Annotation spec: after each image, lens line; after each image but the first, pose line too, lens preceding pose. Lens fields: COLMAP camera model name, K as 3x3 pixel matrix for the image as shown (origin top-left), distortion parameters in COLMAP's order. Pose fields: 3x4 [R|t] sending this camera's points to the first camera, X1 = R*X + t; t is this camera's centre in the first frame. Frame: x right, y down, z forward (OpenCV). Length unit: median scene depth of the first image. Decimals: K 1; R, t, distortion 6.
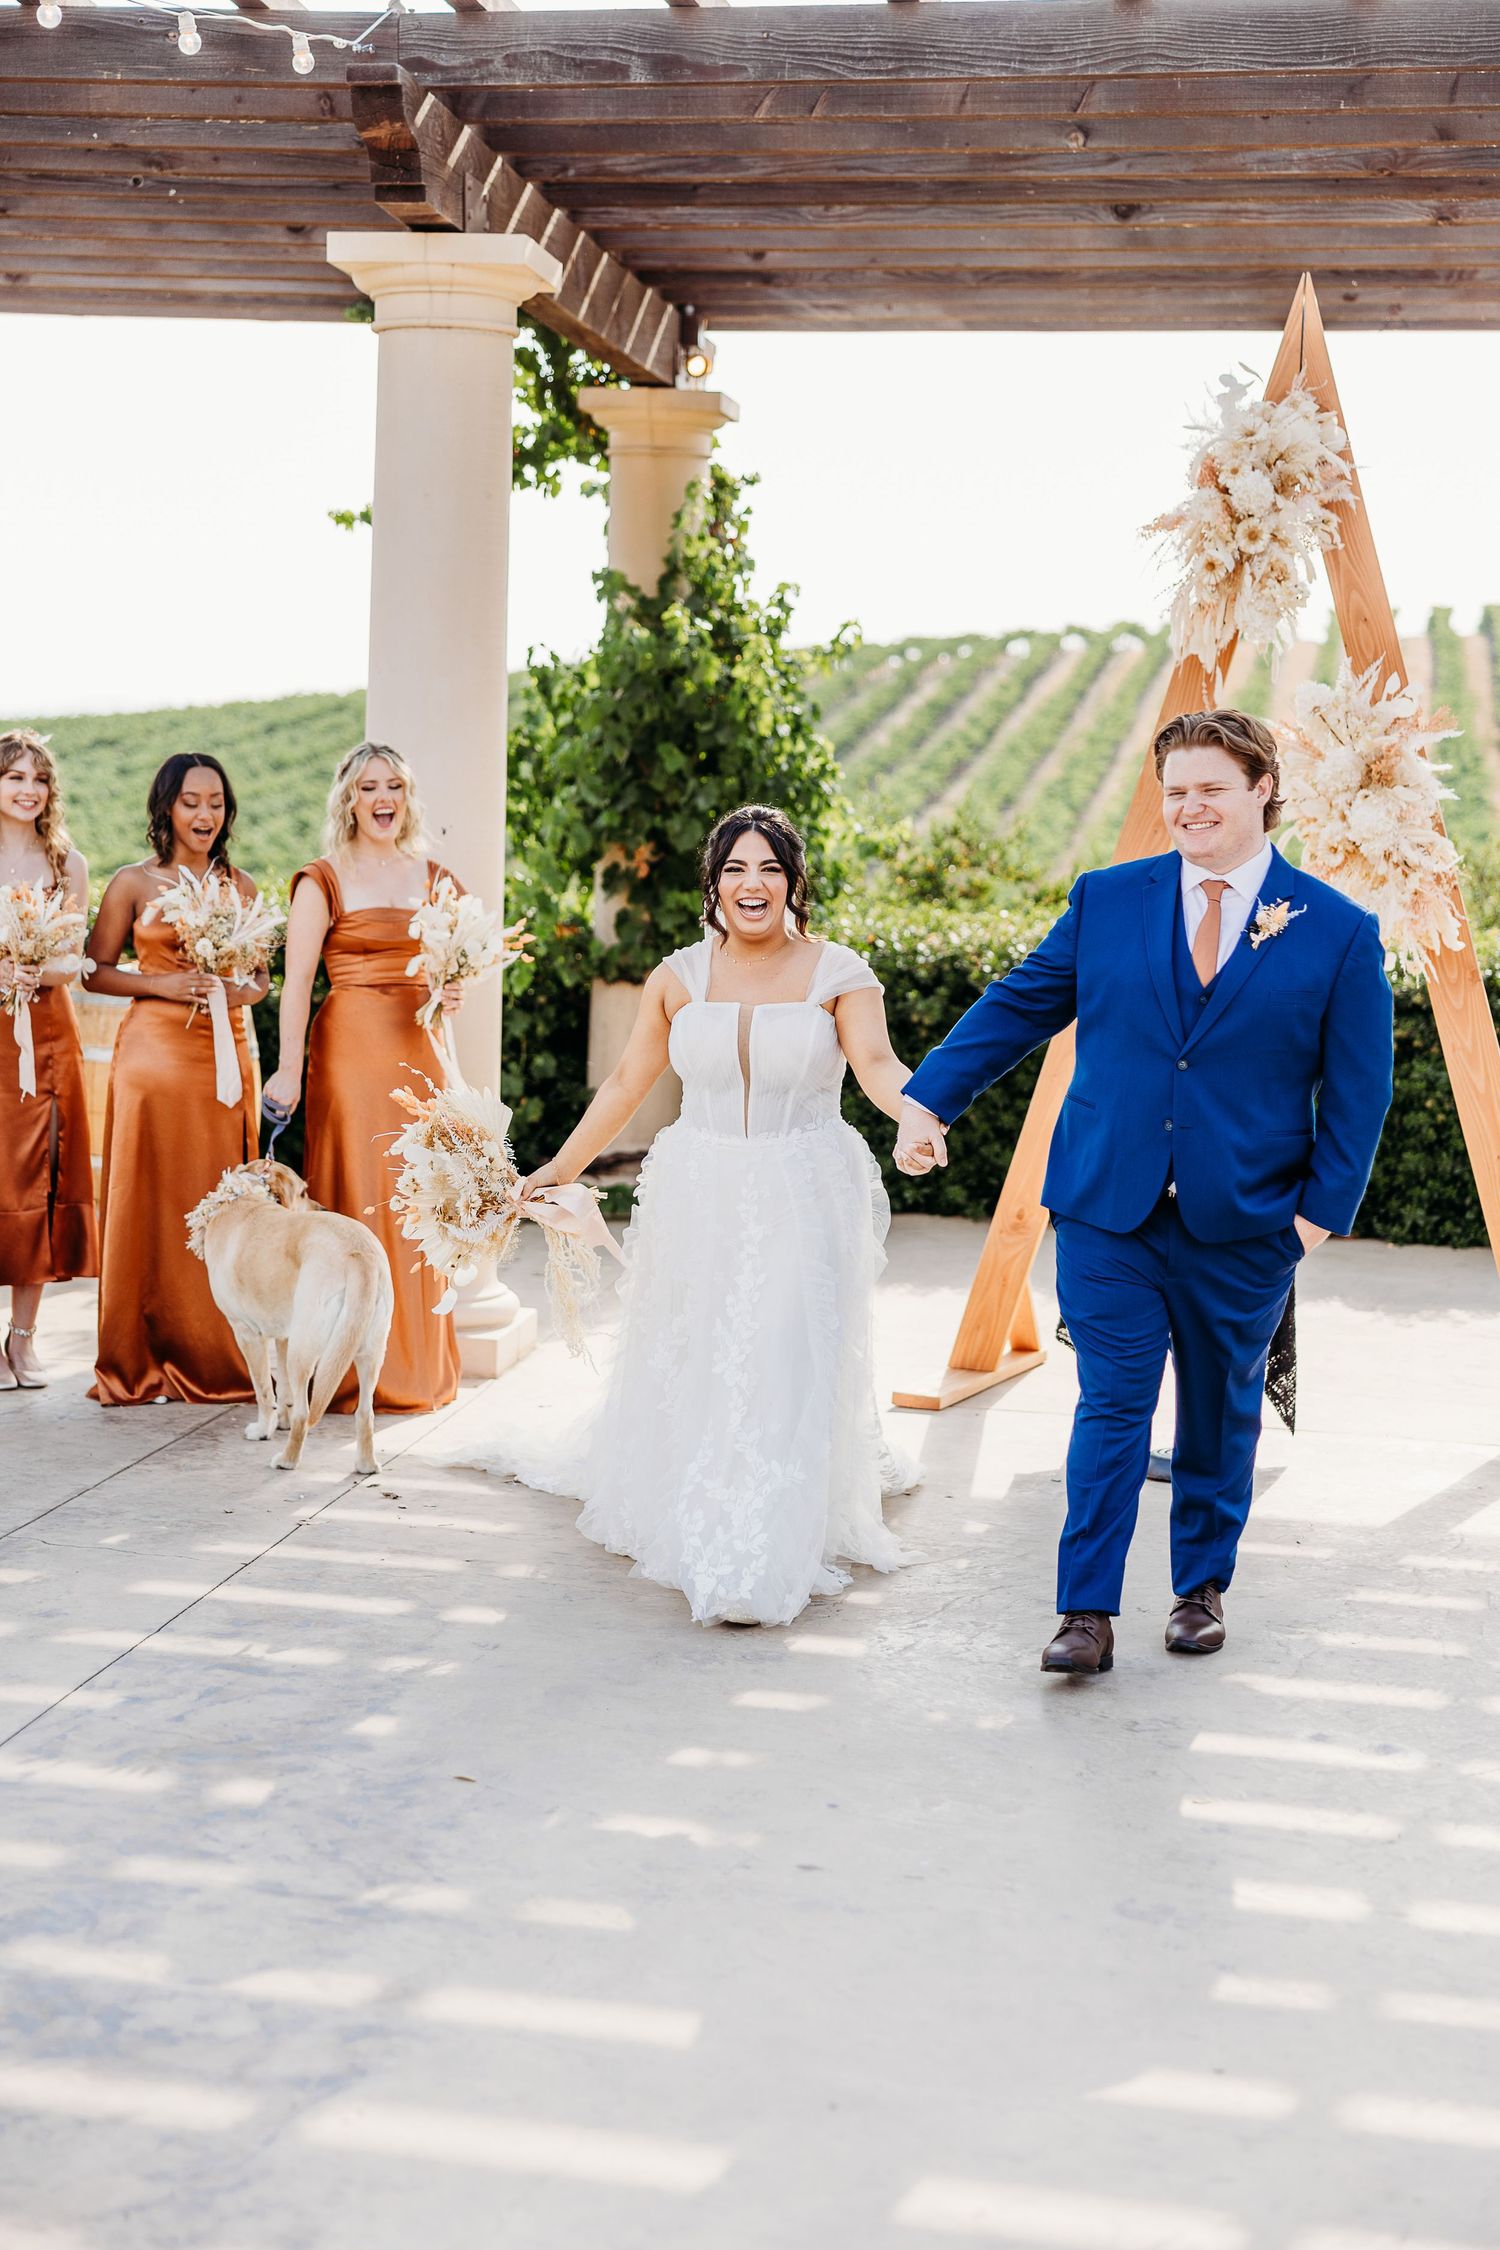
lens RADIAL K [[3610.0, 0, 756.6], [0, 3610.0, 1125.7], [0, 0, 1]] dist [0.064837, 0.000000]
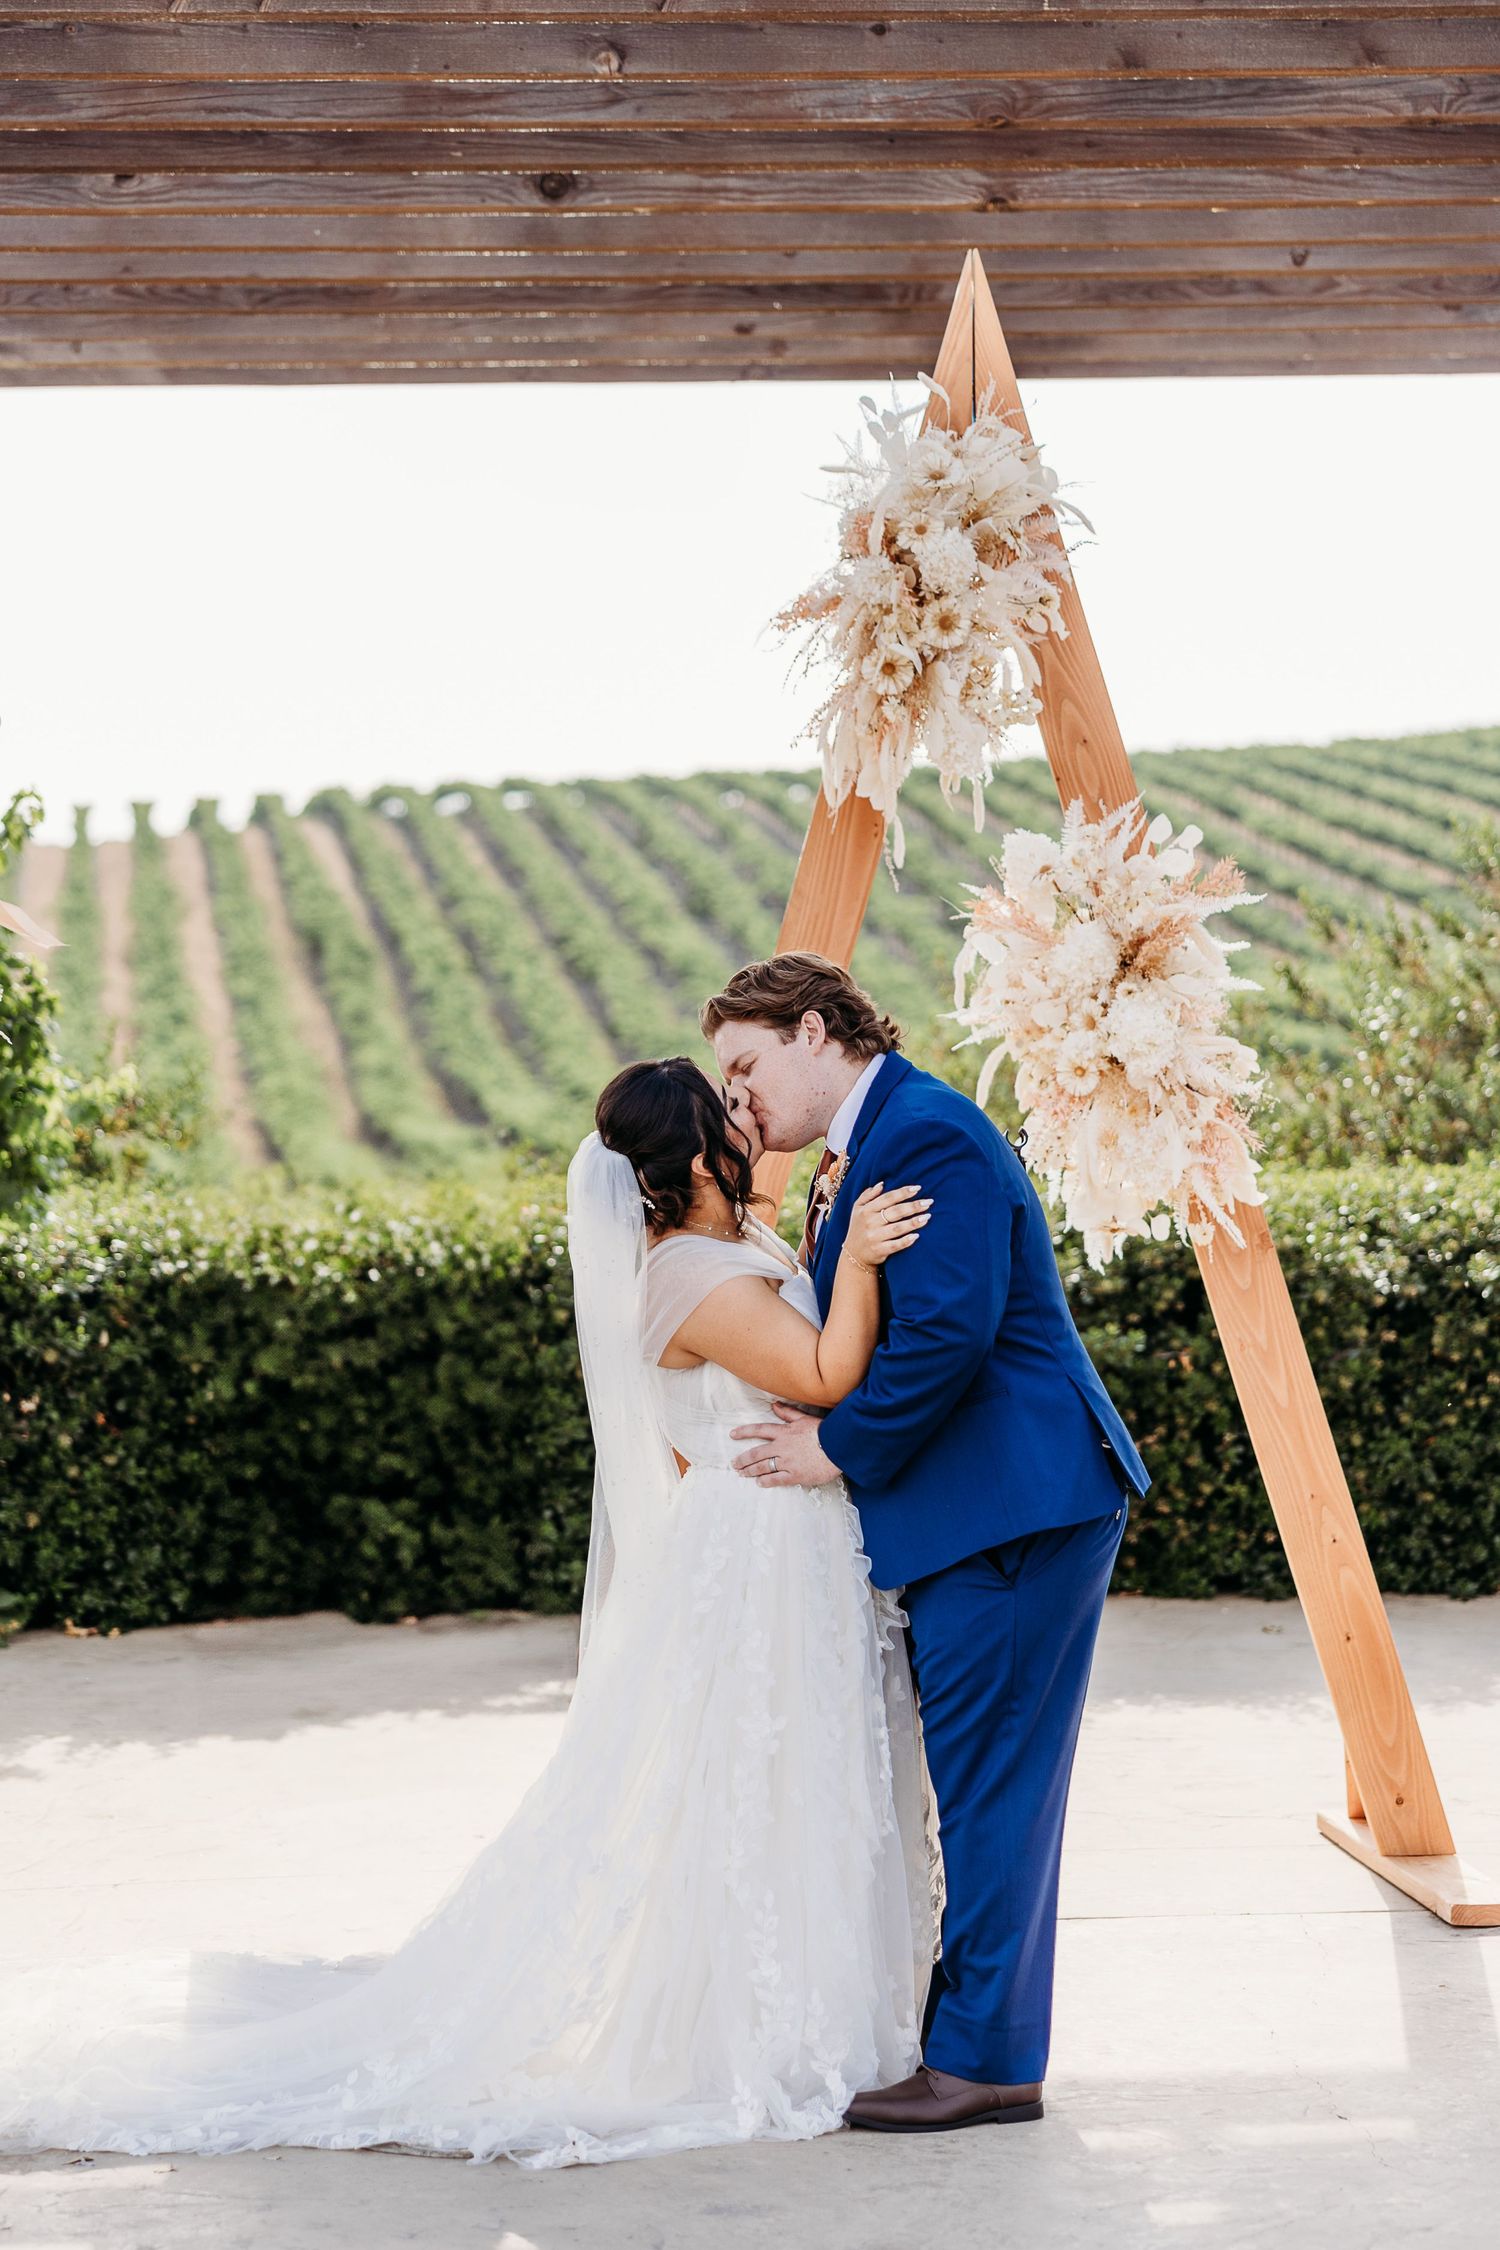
lens RADIAL K [[4302.2, 0, 634.1], [0, 4302.2, 1157.7], [0, 0, 1]] dist [0.064382, 0.000000]
pose [[0.956496, -0.055481, 0.286420, -0.140921], [0.073029, 0.996028, -0.050944, -0.021863], [-0.282456, 0.069645, 0.956749, 0.215610]]
